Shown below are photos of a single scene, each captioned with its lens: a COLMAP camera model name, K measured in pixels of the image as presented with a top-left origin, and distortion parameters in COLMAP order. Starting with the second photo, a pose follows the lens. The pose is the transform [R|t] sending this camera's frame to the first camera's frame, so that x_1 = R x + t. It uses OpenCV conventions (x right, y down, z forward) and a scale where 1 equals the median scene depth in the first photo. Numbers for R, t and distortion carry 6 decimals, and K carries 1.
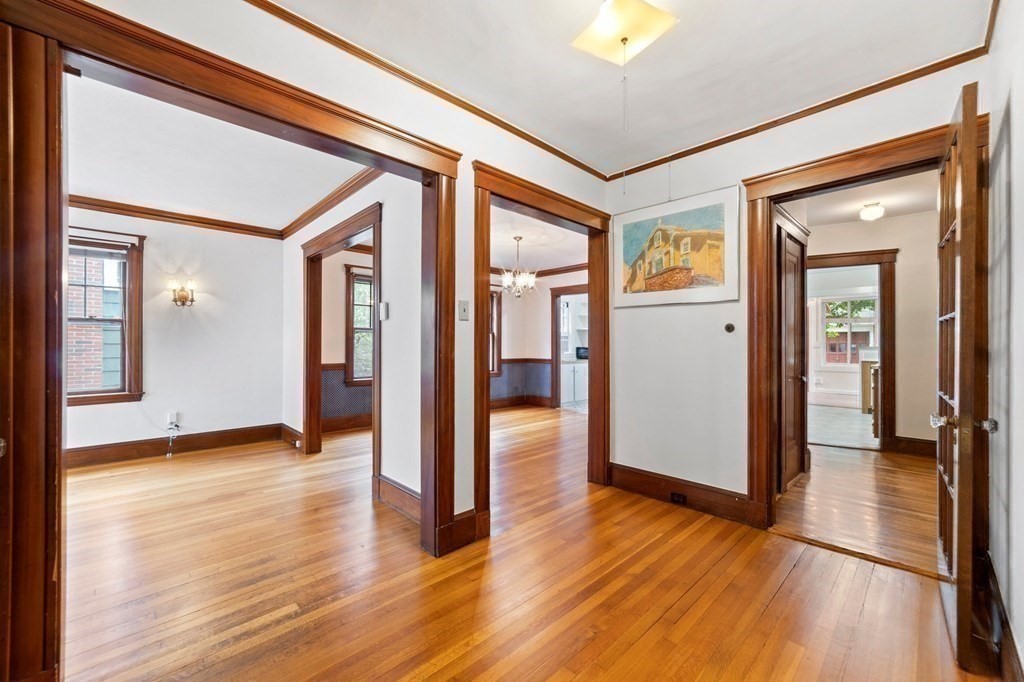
lens RADIAL K [[407.6, 0, 506.5], [0, 407.6, 340.7], [0, 0, 1]] dist [-0.001325, 0.000078]
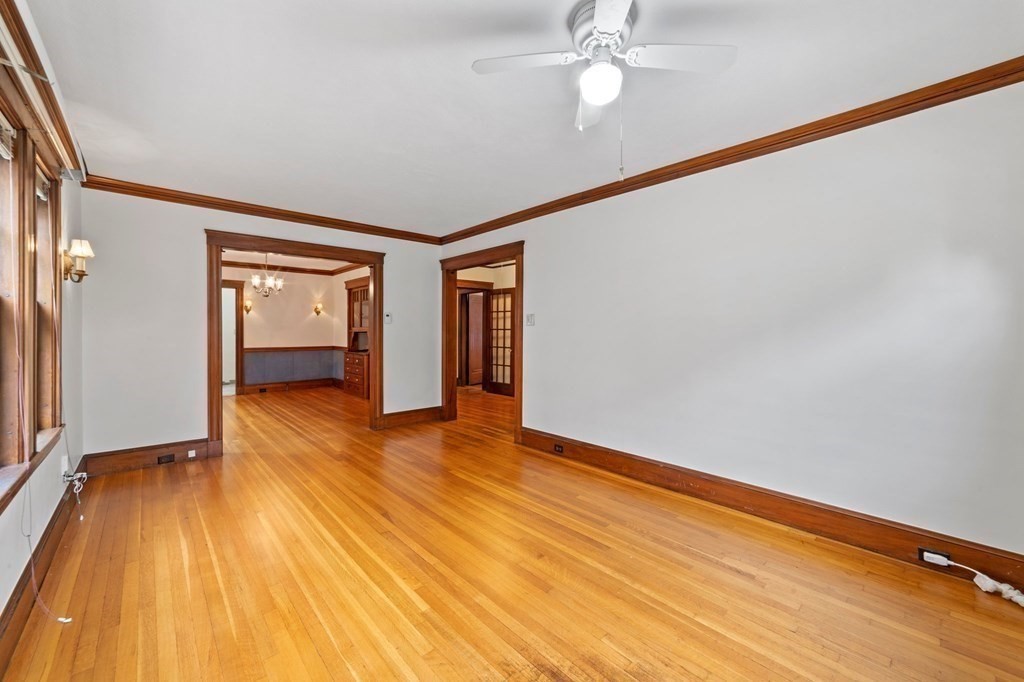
lens RADIAL K [[407.6, 0, 506.5], [0, 407.6, 340.7], [0, 0, 1]] dist [-0.001325, 0.000078]
pose [[0.032593, -0.022849, 0.999208, -1.929648], [-0.012396, 0.999653, 0.023263, -0.021432], [-0.999392, -0.013144, 0.032298, 0.435642]]
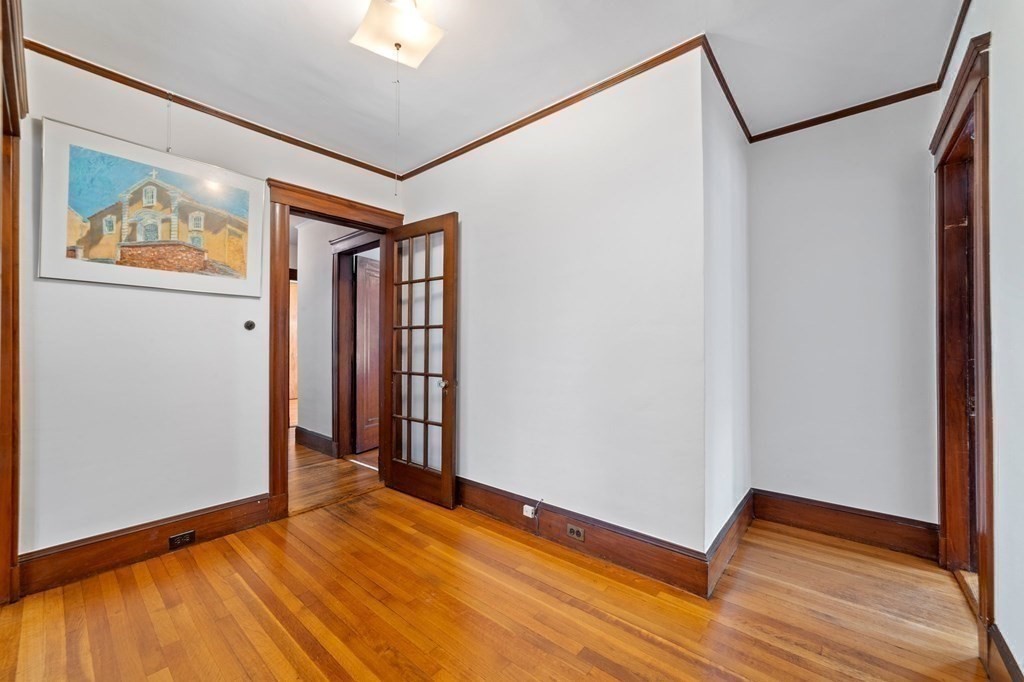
lens RADIAL K [[407.6, 0, 506.5], [0, 407.6, 340.7], [0, 0, 1]] dist [-0.001325, 0.000078]
pose [[-0.097878, 0.007969, 0.995166, -0.397258], [-0.009305, 0.999917, -0.008923, 0.005920], [-0.995155, -0.010133, -0.097796, 0.438278]]
